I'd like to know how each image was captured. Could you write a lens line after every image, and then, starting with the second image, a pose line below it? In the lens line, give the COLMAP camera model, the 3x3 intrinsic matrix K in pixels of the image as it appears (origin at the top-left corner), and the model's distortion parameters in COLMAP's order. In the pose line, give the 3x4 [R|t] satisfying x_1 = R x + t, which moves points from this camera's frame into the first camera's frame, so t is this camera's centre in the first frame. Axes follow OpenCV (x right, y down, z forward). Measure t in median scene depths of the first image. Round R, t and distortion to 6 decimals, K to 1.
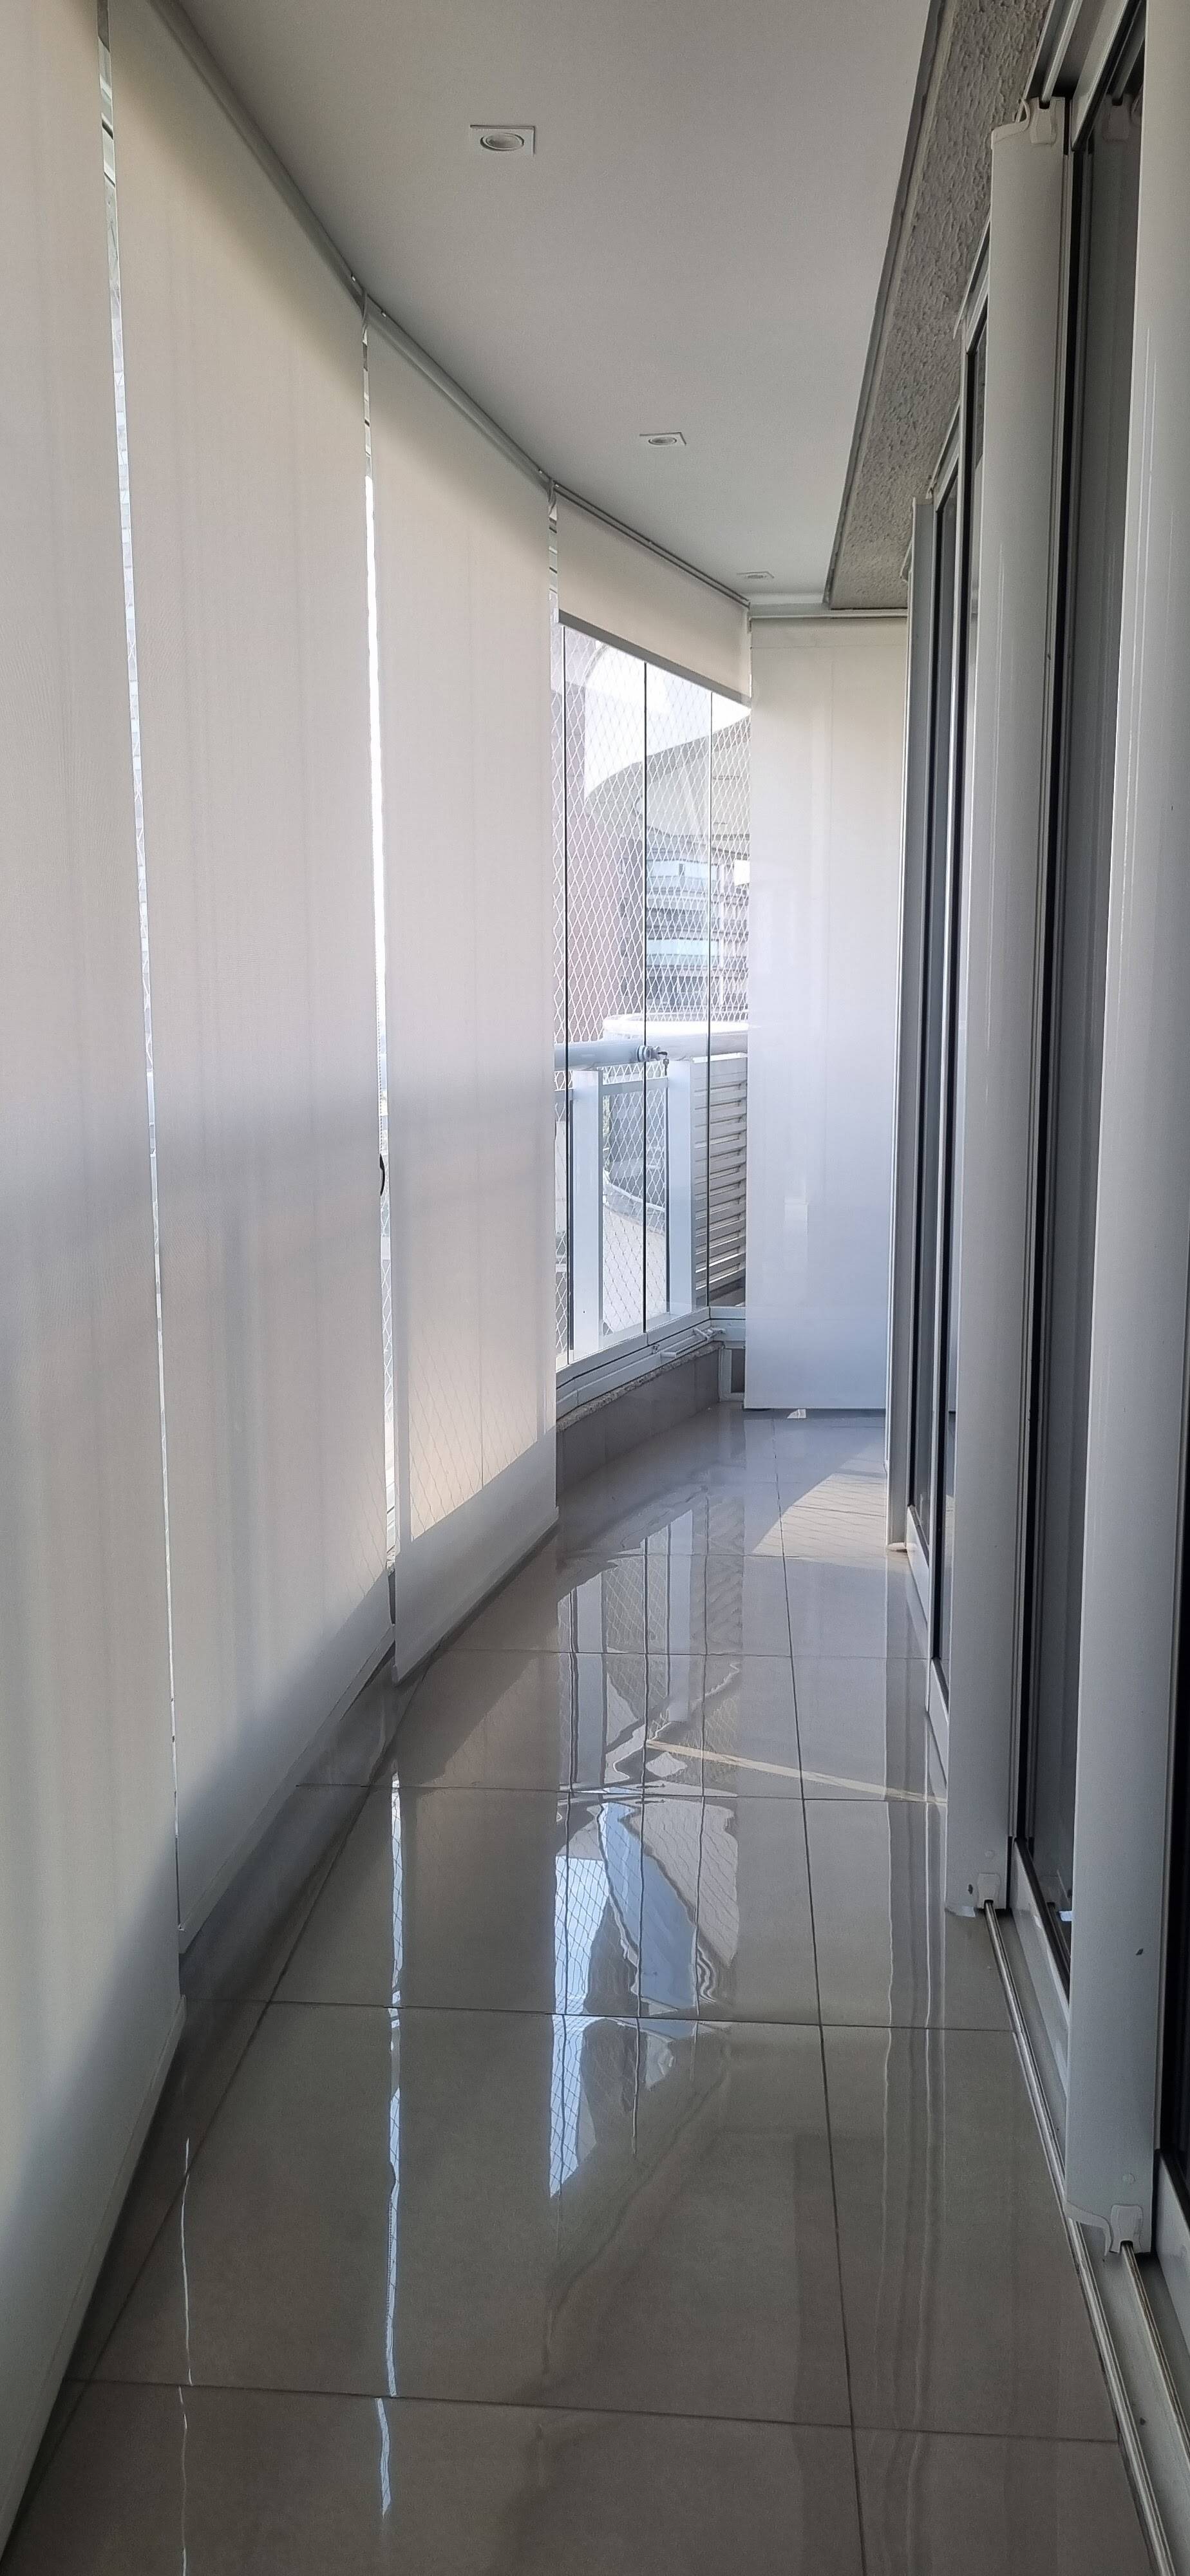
lens RADIAL K [[1962.9, 0, 595.0], [0, 1962.9, 1288.0], [0, 0, 1]] dist [0.044858, 0.002079]
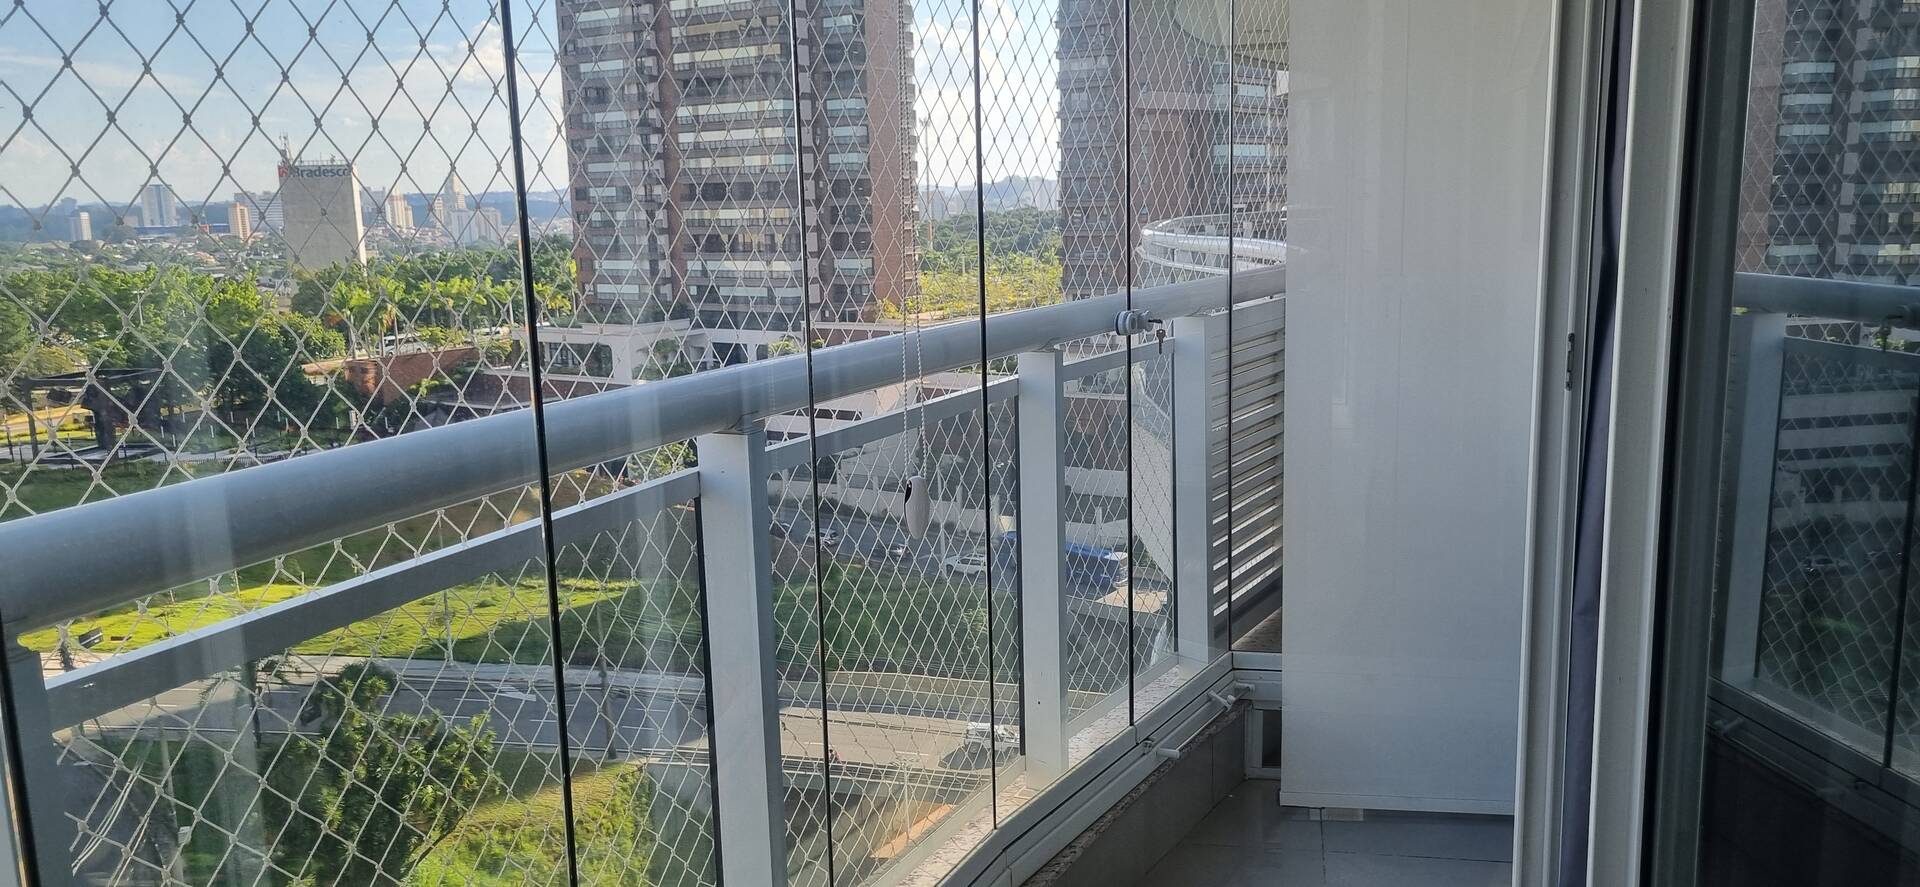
lens RADIAL K [[1463.1, 0, 978.8], [0, 1463.1, 441.9], [0, 0, 1]] dist [0.044858, 0.002079]
pose [[0.991572, 0.000438, -0.129559, 0.034276], [0.002409, 0.999759, 0.021815, -0.075840], [0.129537, -0.021943, 0.991332, 0.431744]]
